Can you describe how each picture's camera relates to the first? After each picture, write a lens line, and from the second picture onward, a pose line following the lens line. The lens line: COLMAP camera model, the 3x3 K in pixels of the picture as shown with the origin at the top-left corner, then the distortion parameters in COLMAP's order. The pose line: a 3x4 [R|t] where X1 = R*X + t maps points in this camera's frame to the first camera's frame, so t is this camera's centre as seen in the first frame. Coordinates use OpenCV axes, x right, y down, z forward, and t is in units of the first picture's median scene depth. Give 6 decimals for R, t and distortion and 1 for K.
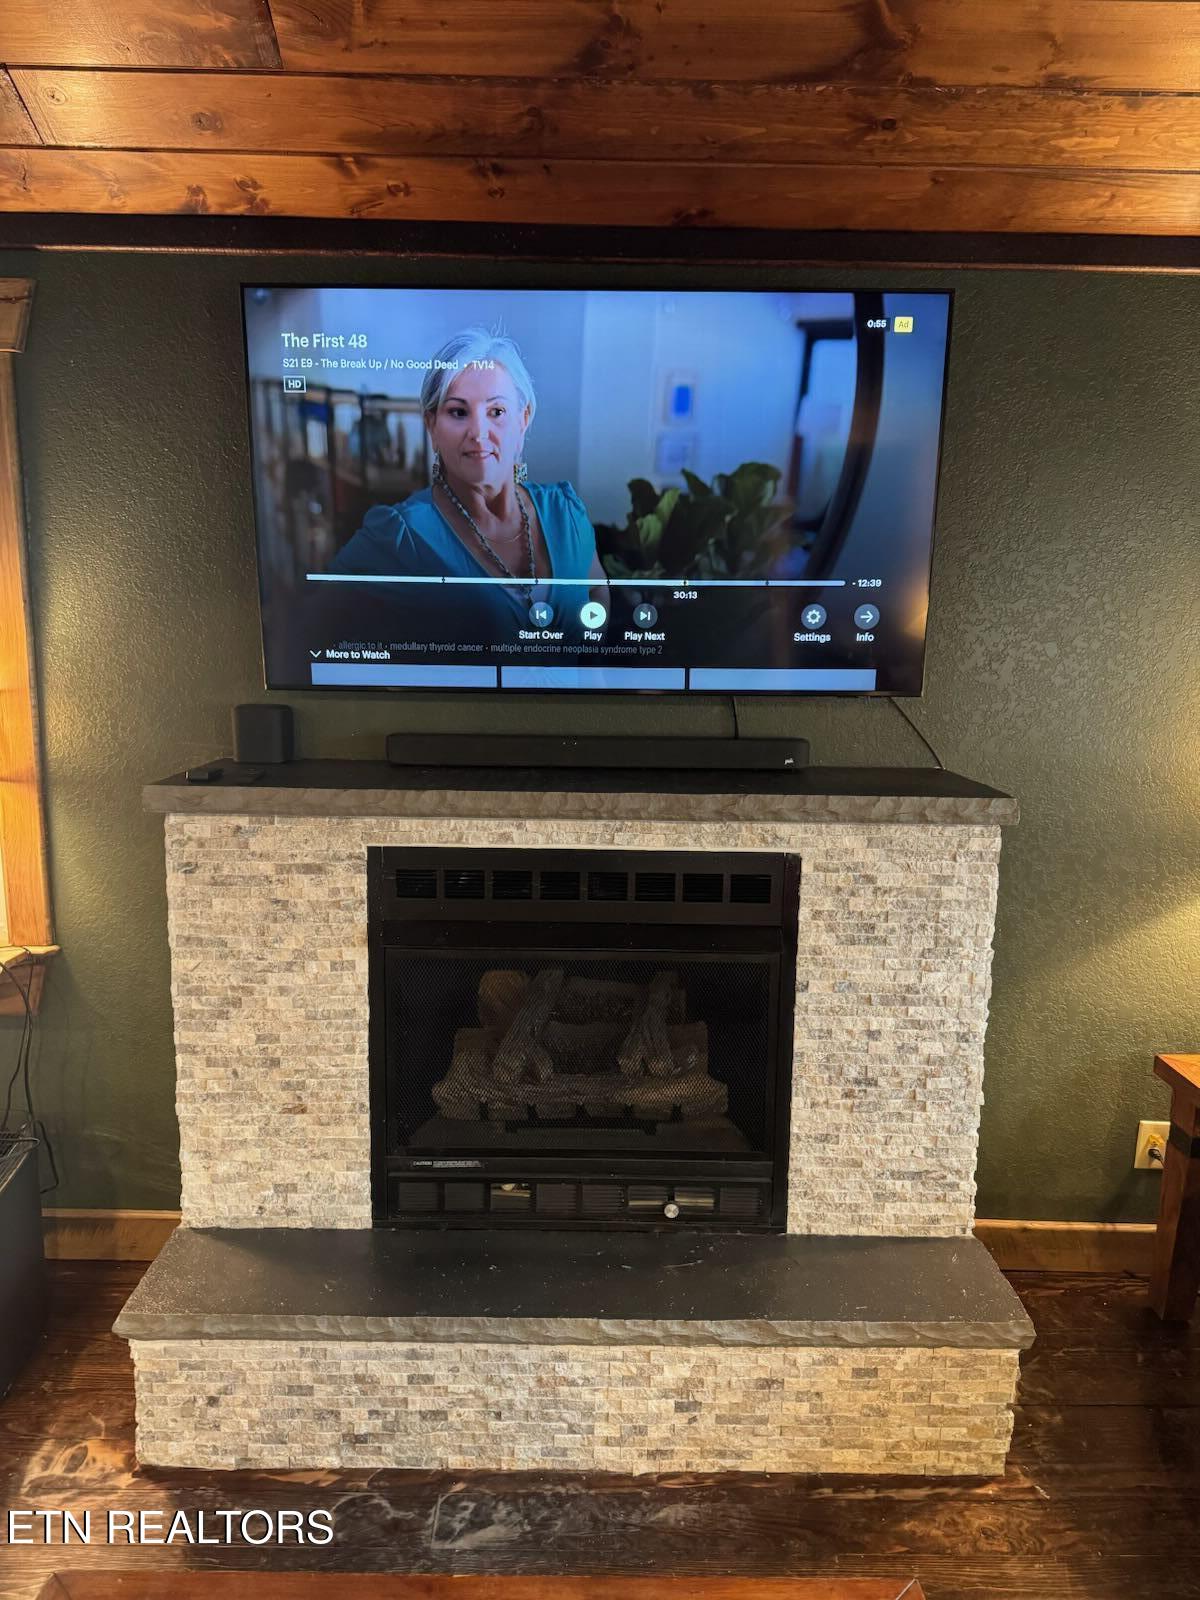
lens RADIAL K [[1123.4, 0, 600.0], [0, 1123.4, 800.0], [0, 0, 1]] dist [0.076294, -0.099972]
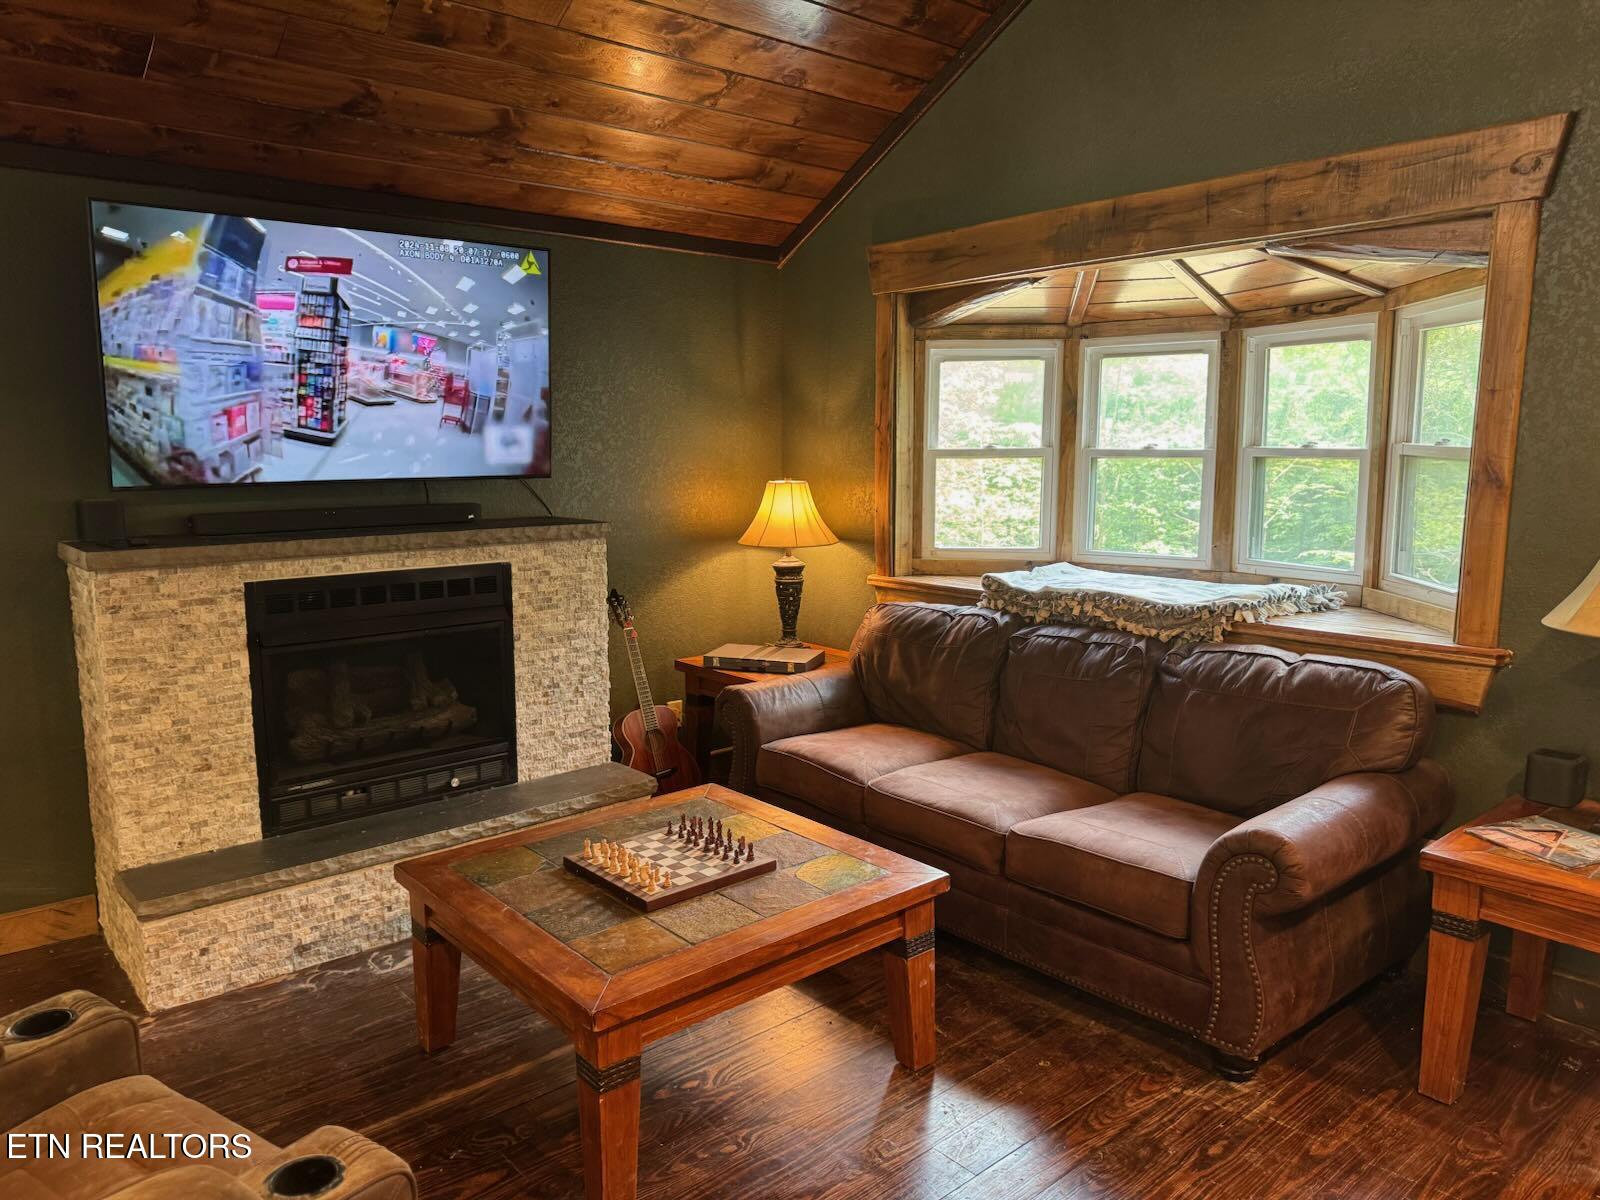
lens RADIAL K [[1170.6, 0, 800.0], [0, 1170.6, 600.0], [0, 0, 1]] dist [0.207094, -0.313385]
pose [[0.755217, -0.111082, 0.645994, -0.688447], [0.117907, 0.992482, 0.032820, 0.098602], [-0.644783, 0.051381, 0.762637, -0.720144]]
